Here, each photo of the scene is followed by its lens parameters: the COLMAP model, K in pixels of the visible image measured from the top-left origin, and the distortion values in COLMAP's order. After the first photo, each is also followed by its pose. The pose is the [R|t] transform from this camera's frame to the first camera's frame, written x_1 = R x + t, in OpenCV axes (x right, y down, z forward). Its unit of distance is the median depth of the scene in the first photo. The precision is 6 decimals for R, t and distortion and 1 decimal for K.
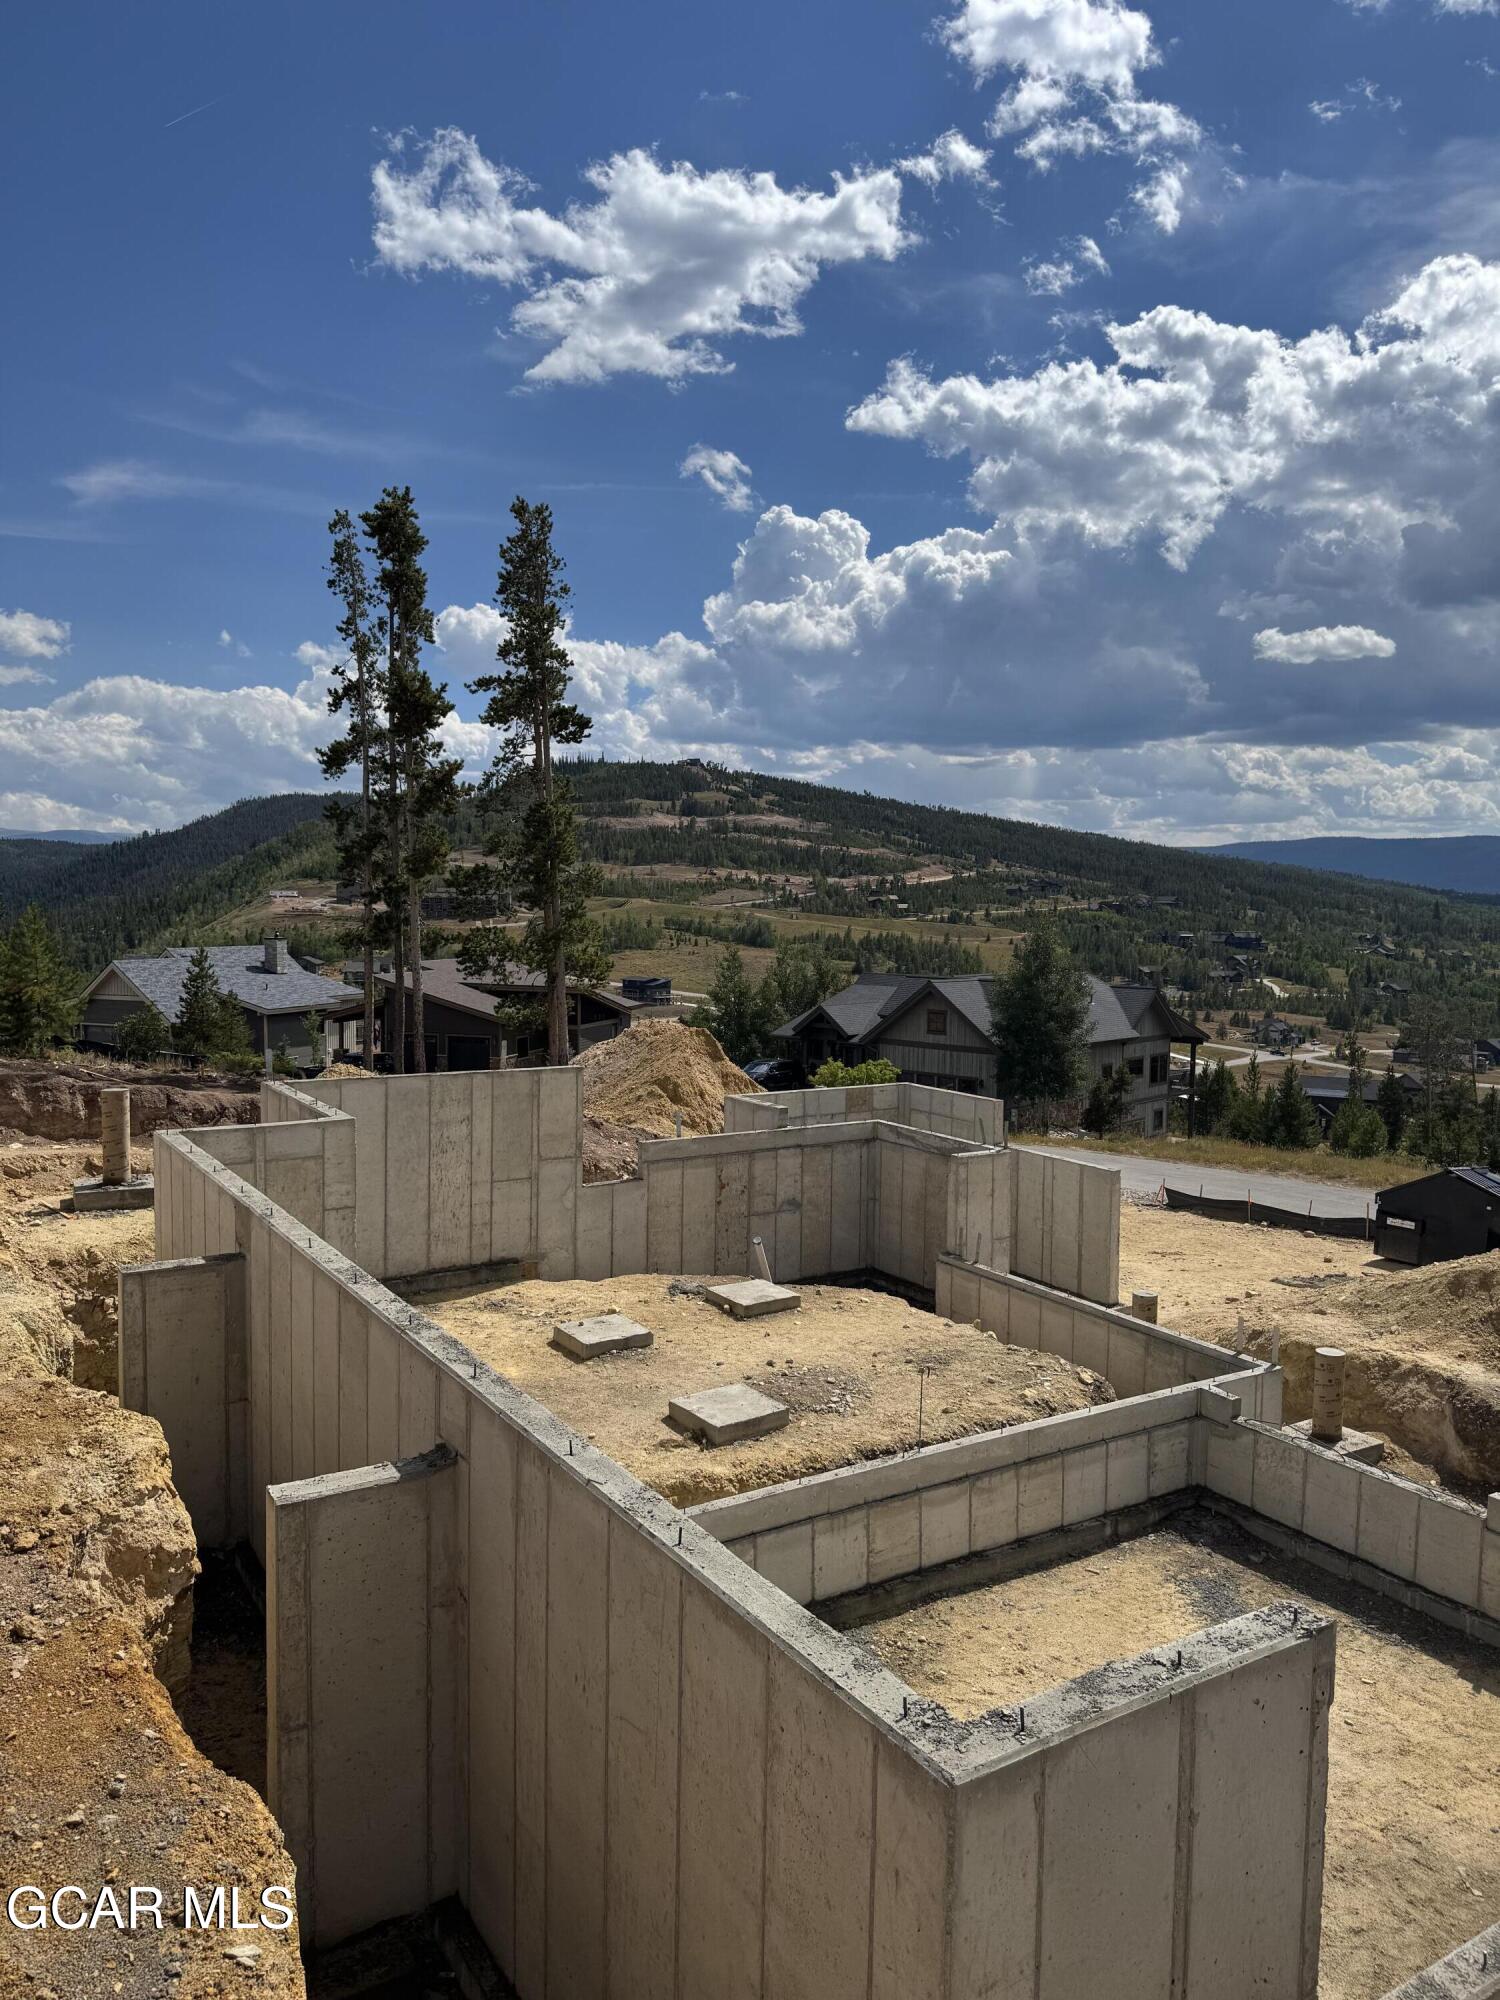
lens RADIAL K [[1404.7, 0, 745.8], [0, 1404.7, 990.4], [0, 0, 1]] dist [0.135330, -0.211418]
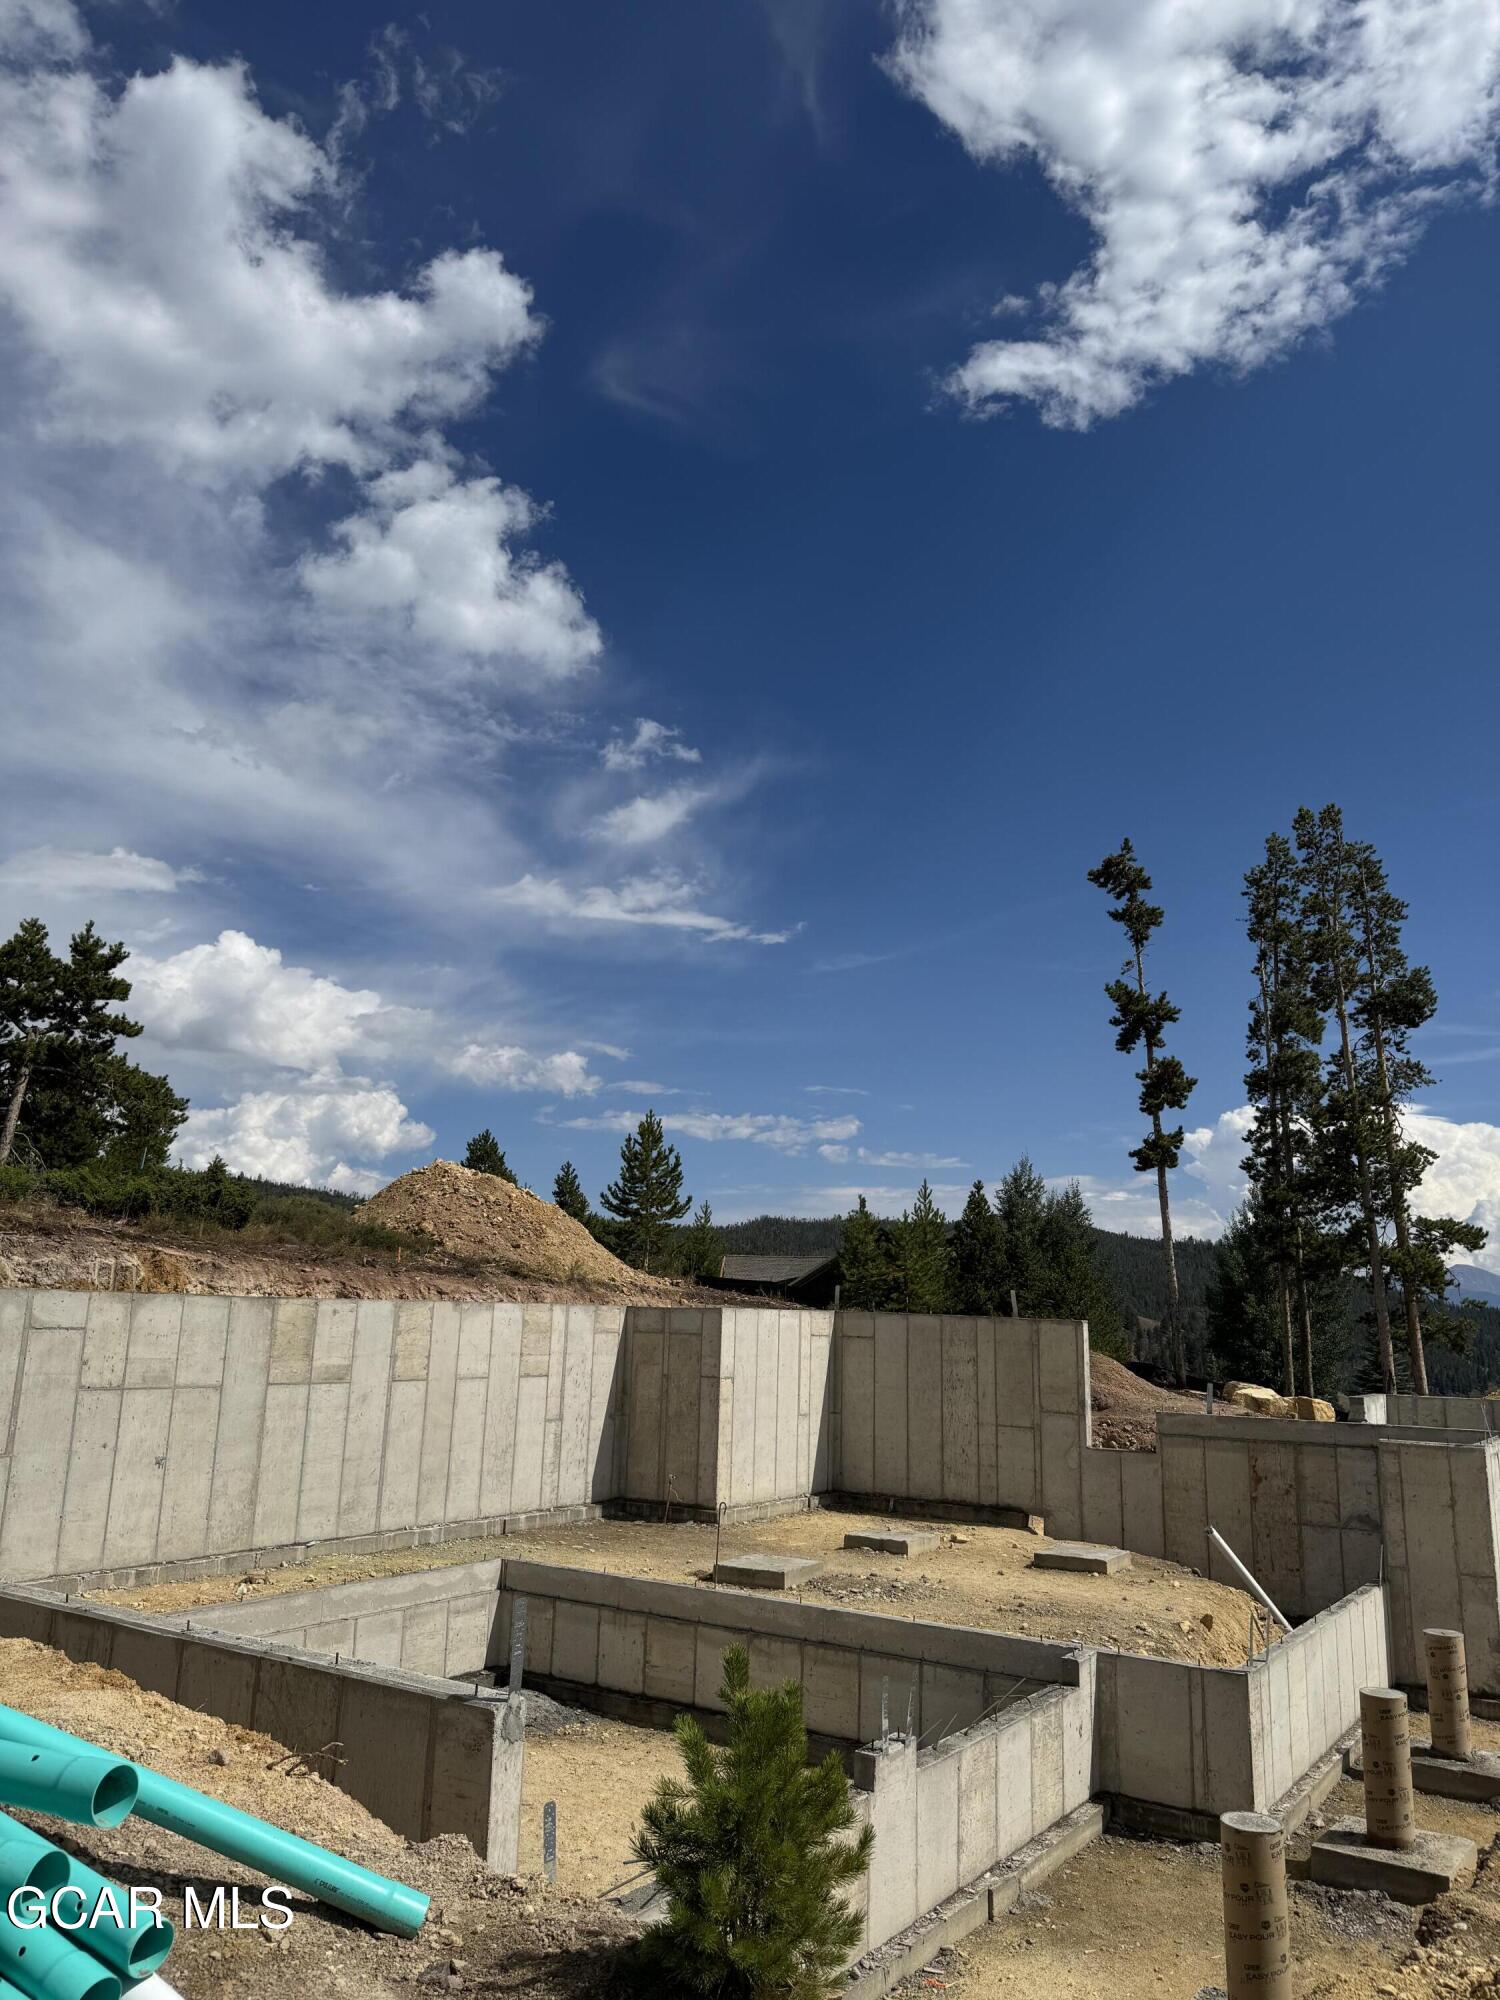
lens RADIAL K [[1391.6, 0, 750.0], [0, 1391.6, 1000.0], [0, 0, 1]] dist [0.105240, -0.174654]
pose [[0.402158, -0.207805, -0.891676, 0.740193], [-0.079947, 0.962212, -0.260301, 0.114511], [0.912073, 0.175969, 0.370348, 0.368162]]
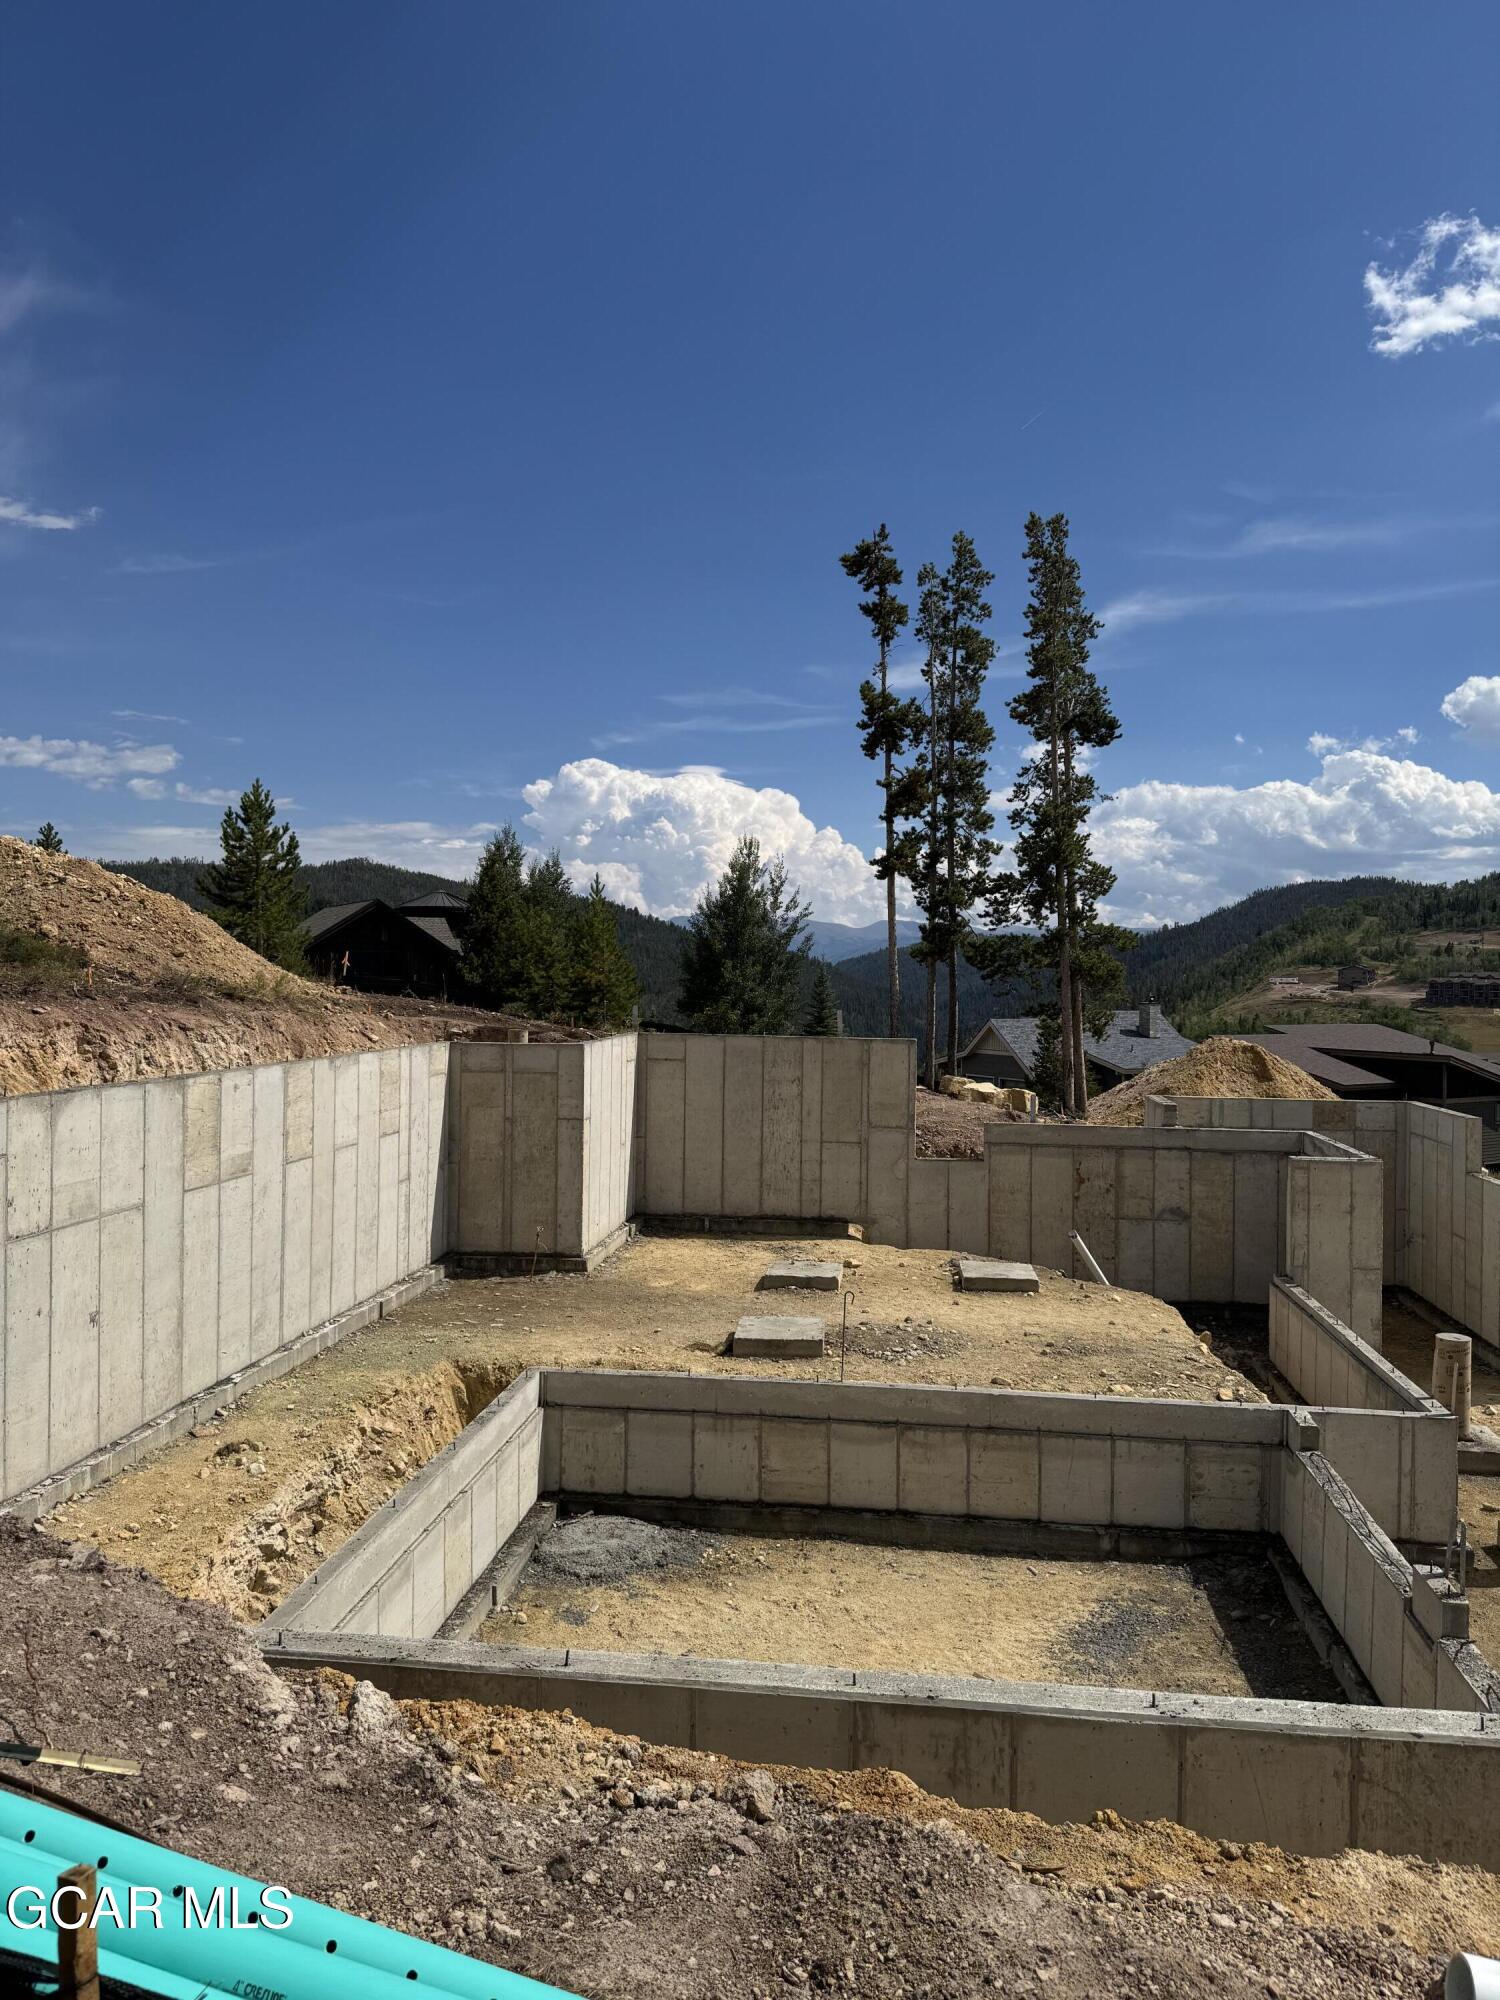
lens RADIAL K [[1388.2, 0, 749.3], [0, 1388.2, 976.4], [0, 0, 1]] dist [0.181718, -0.352346]
pose [[0.770781, -0.004024, -0.637087, 0.436556], [-0.043013, 0.997370, -0.058339, 0.072624], [0.635646, 0.072370, 0.768581, 0.143687]]
